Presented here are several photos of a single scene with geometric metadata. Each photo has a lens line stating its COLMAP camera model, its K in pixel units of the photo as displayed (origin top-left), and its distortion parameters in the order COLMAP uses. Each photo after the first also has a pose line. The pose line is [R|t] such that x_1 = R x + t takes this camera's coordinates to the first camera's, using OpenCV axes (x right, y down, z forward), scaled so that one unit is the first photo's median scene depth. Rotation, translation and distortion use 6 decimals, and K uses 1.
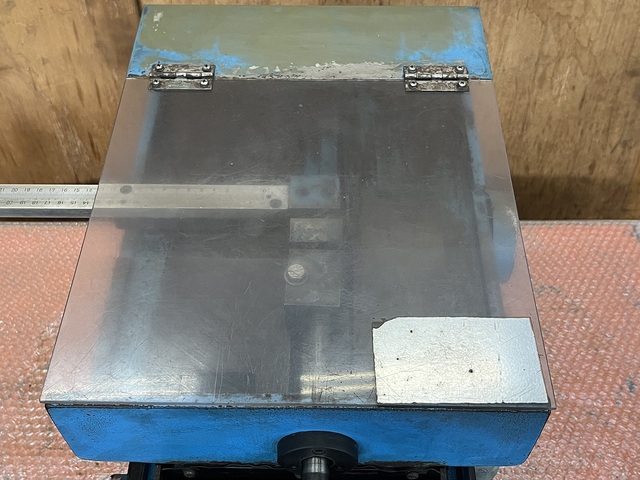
lens RADIAL K [[757.8, 0, 319.4], [0, 757.8, 240.9], [0, 0, 1]] dist [-0.008998, 0.000000]
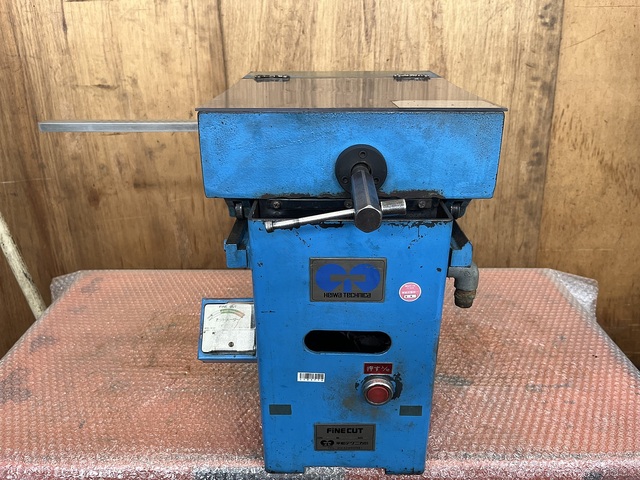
lens RADIAL K [[498.5, 0, 320.5], [0, 498.5, 240.0], [0, 0, 1]] dist [0.002334, 0.000059]
pose [[0.999987, -0.000491, 0.005050, -0.047177], [0.002874, 0.875135, -0.483870, 0.466198], [-0.004182, 0.483878, 0.875125, 0.085234]]
